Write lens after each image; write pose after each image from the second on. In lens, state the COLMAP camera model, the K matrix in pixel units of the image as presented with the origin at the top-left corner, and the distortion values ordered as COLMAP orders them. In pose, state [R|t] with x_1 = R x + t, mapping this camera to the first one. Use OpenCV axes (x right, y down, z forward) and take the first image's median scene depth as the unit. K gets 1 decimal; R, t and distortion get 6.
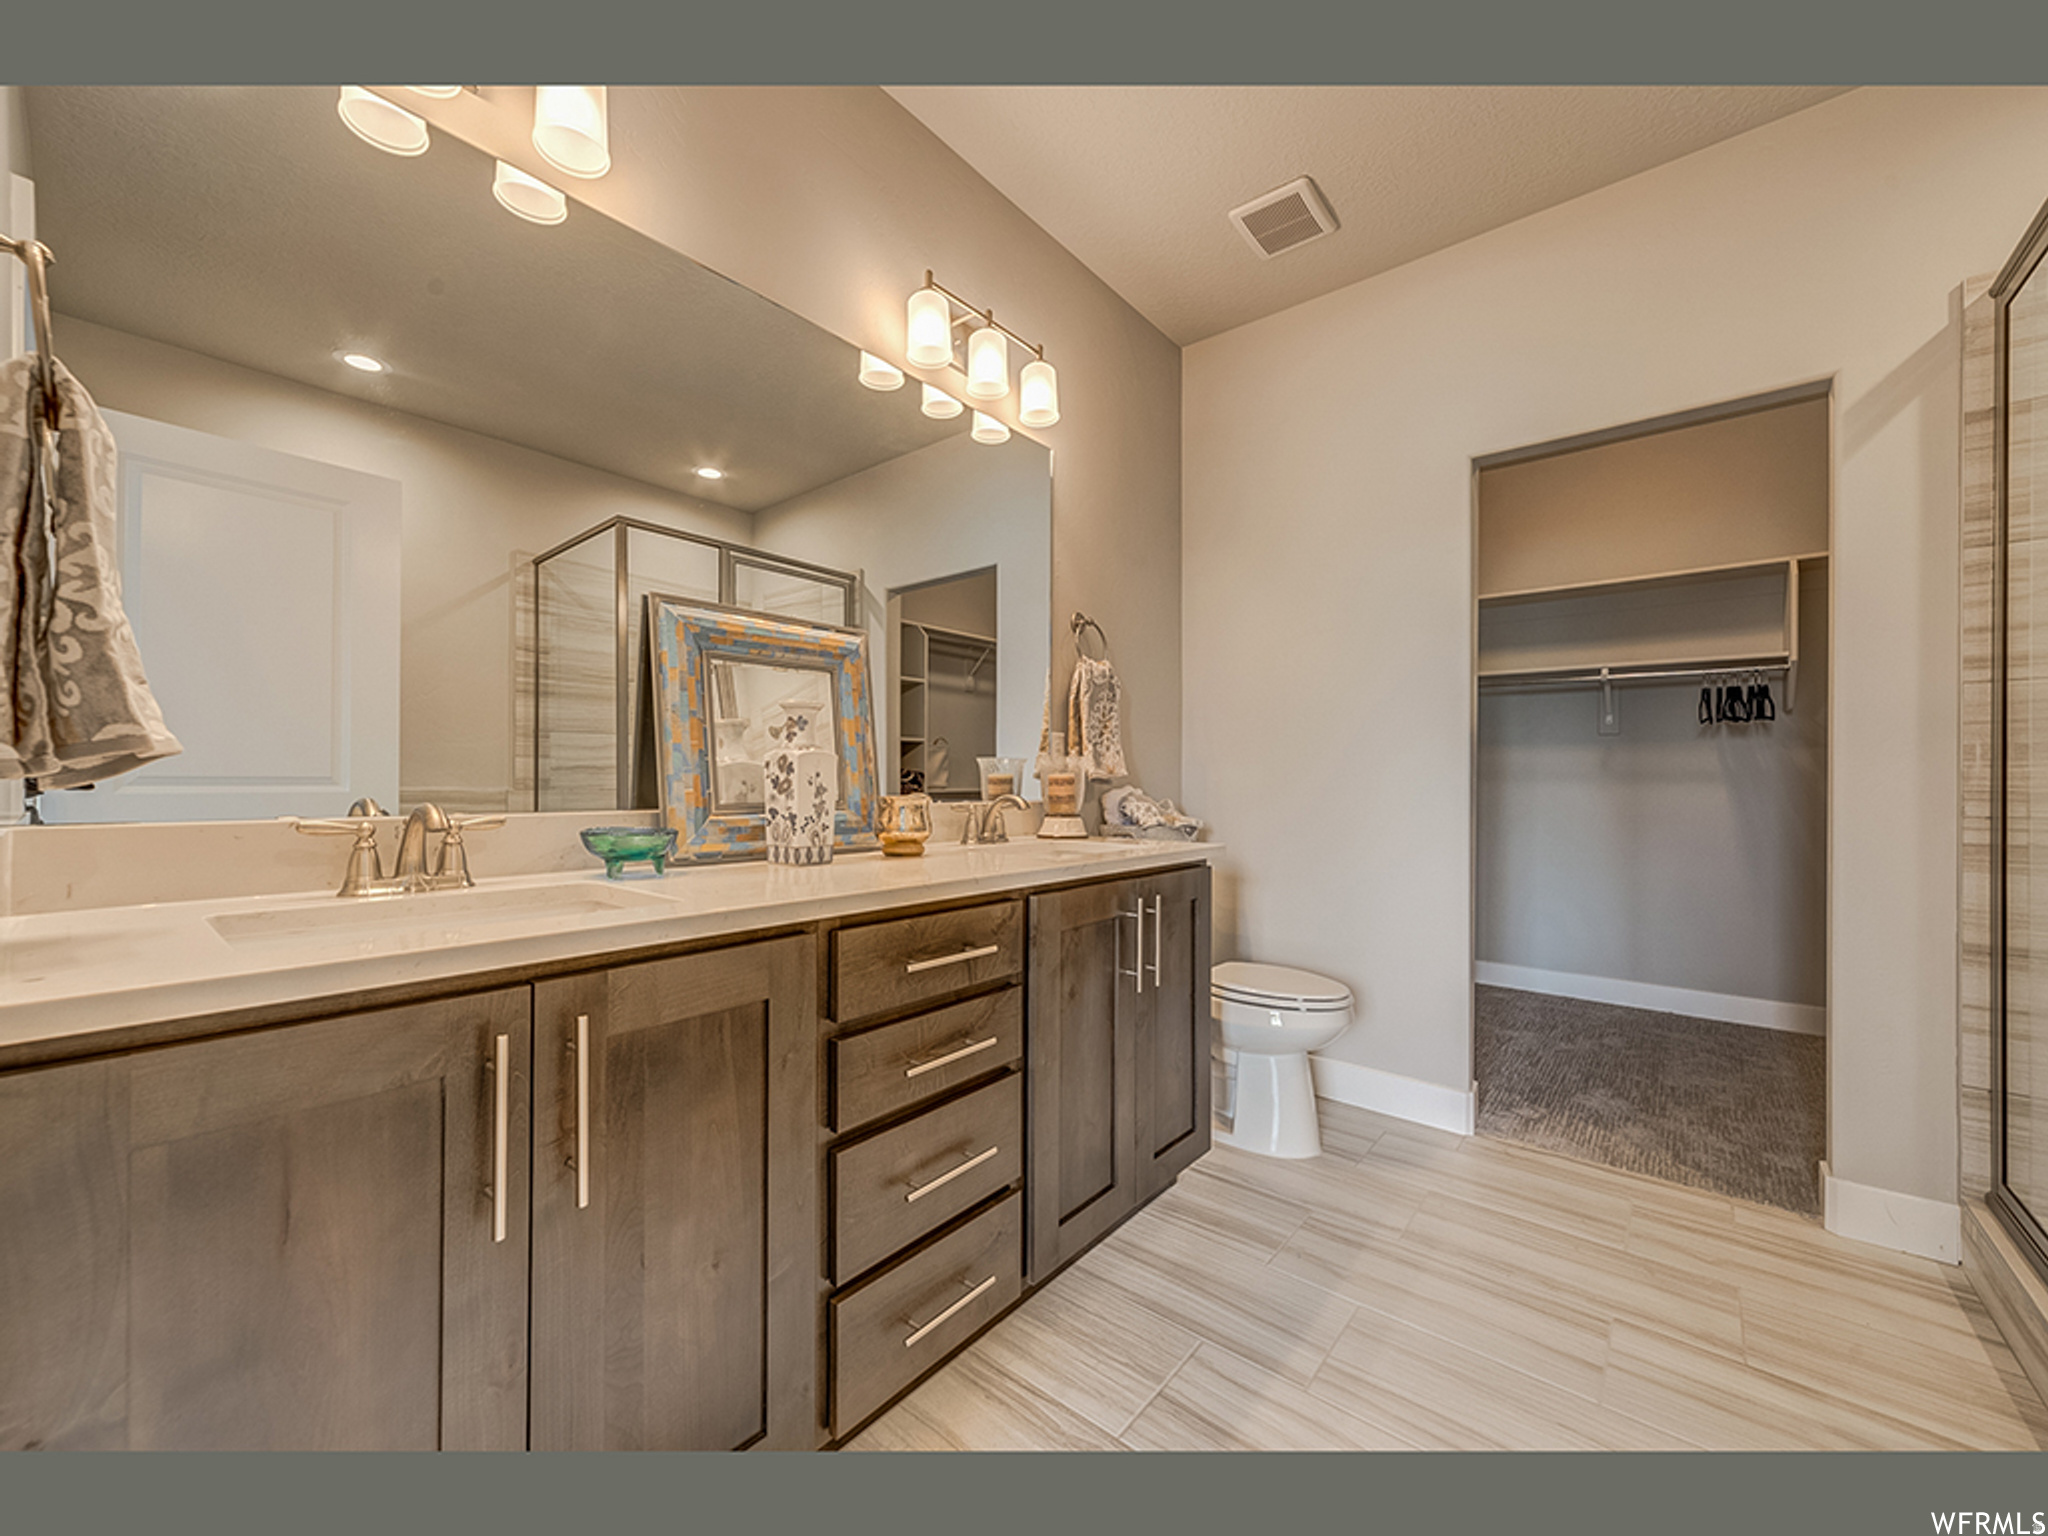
lens RADIAL K [[800.2, 0, 1018.3], [0, 800.2, 773.8], [0, 0, 1]] dist [0.002970, -0.000077]
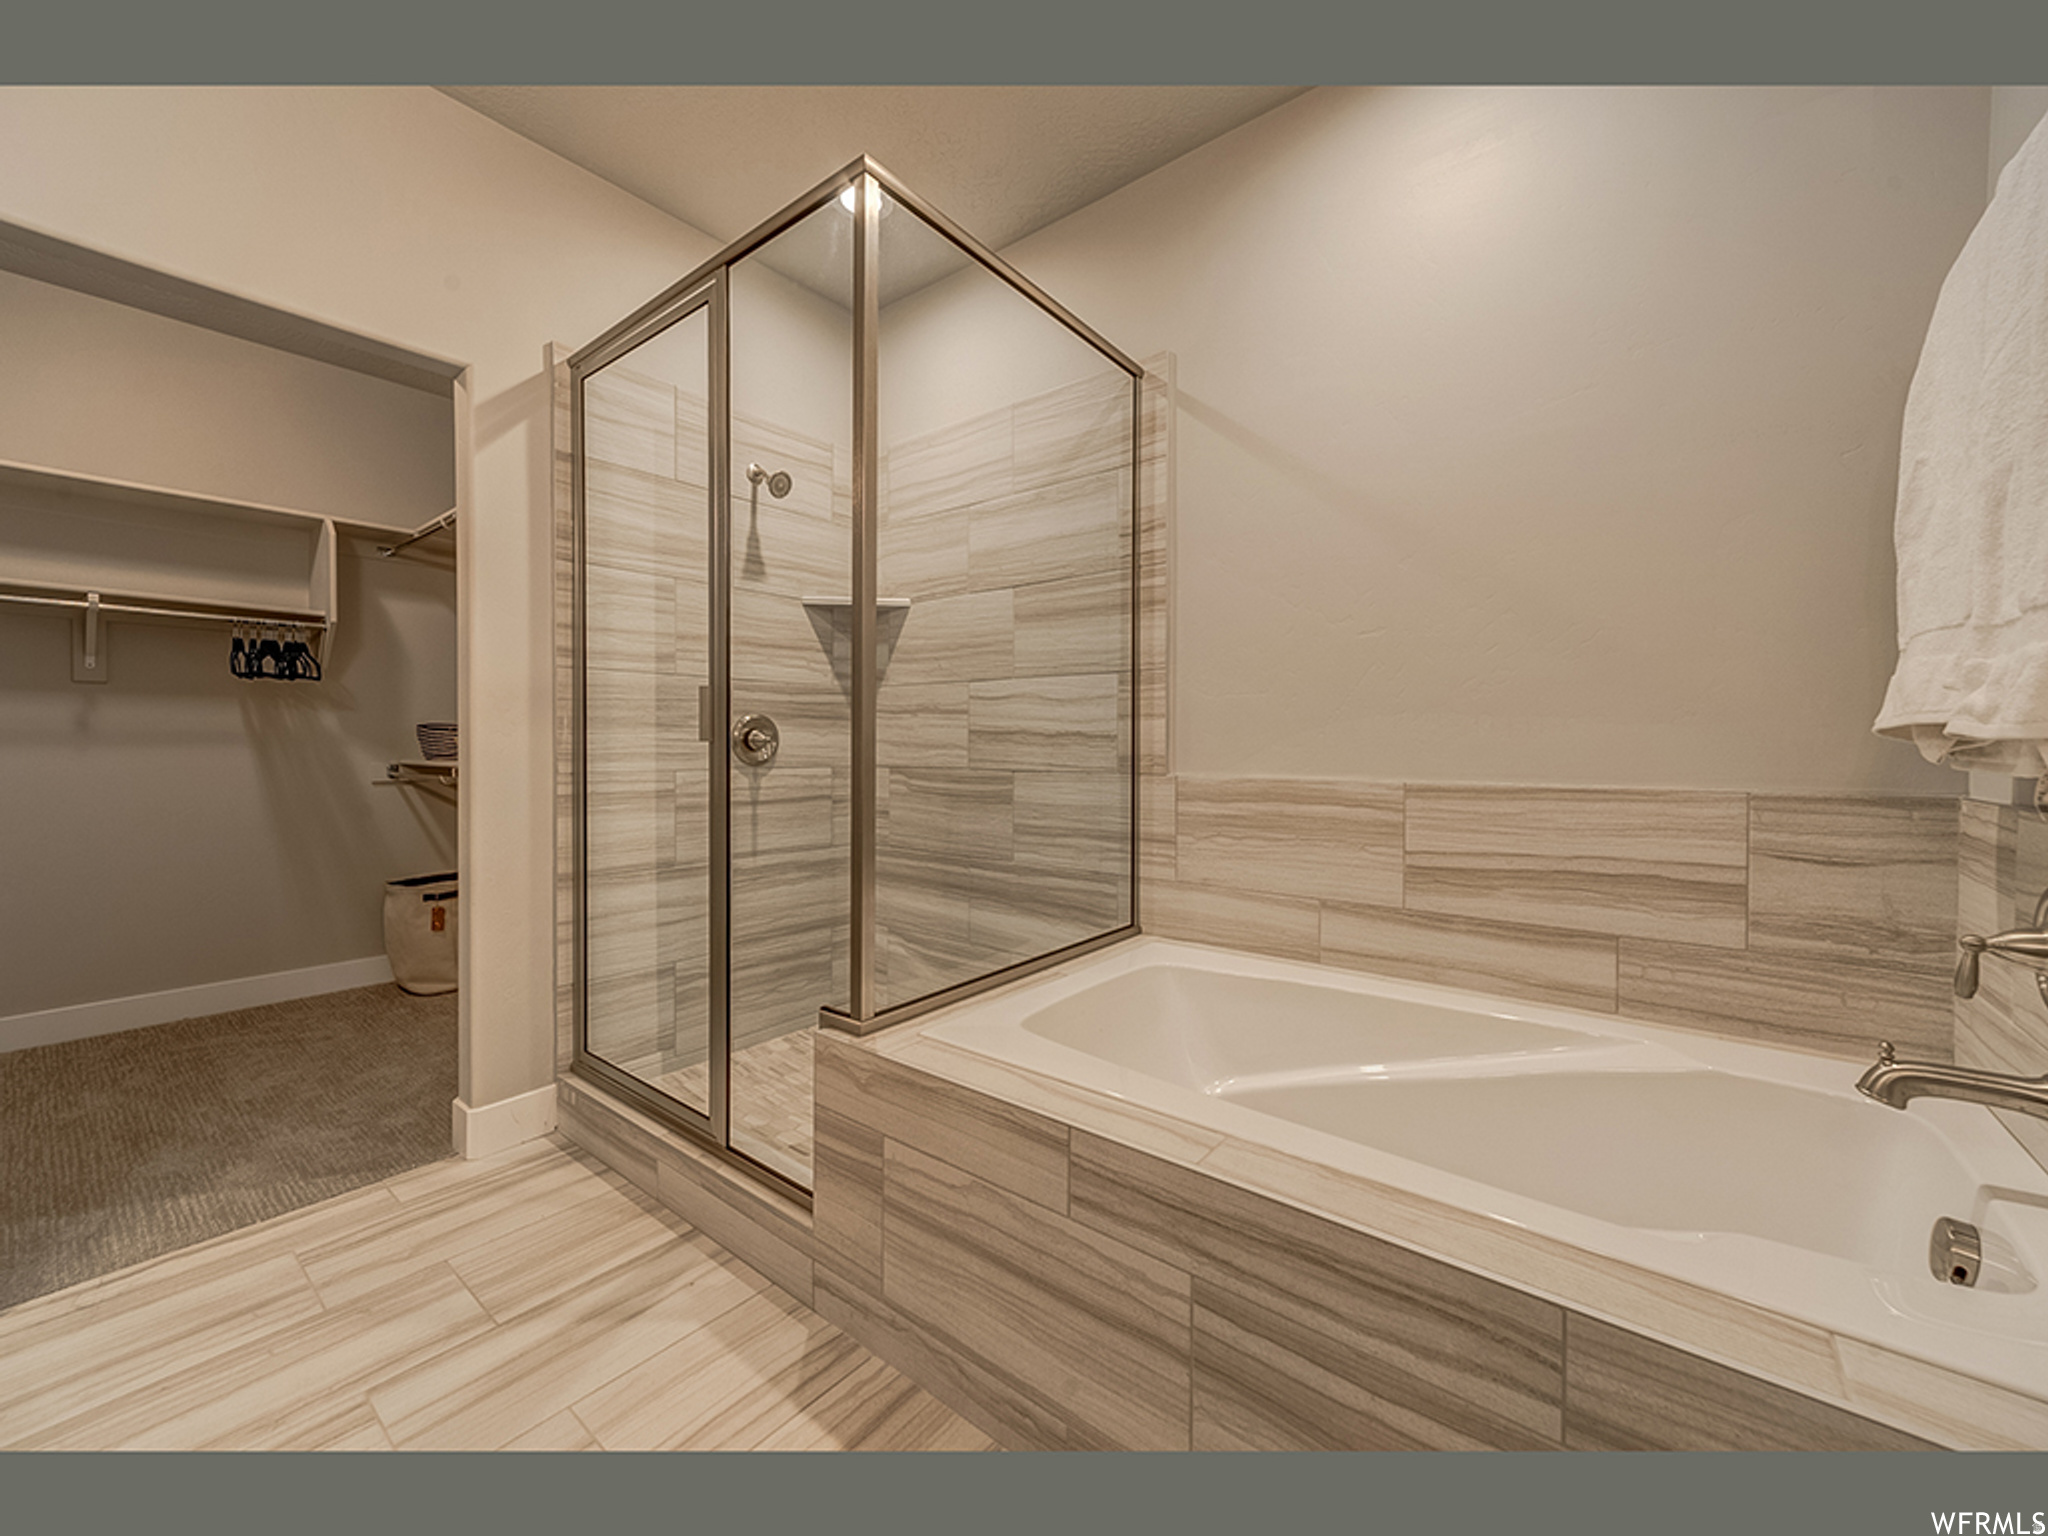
lens RADIAL K [[800.2, 0, 1014.0], [0, 800.2, 752.0], [0, 0, 1]] dist [0.002970, -0.000077]
pose [[-0.028376, -0.018817, 0.999420, -0.082696], [-0.009087, 0.999786, 0.018566, -0.008881], [-0.999556, -0.008555, -0.028541, 0.289003]]
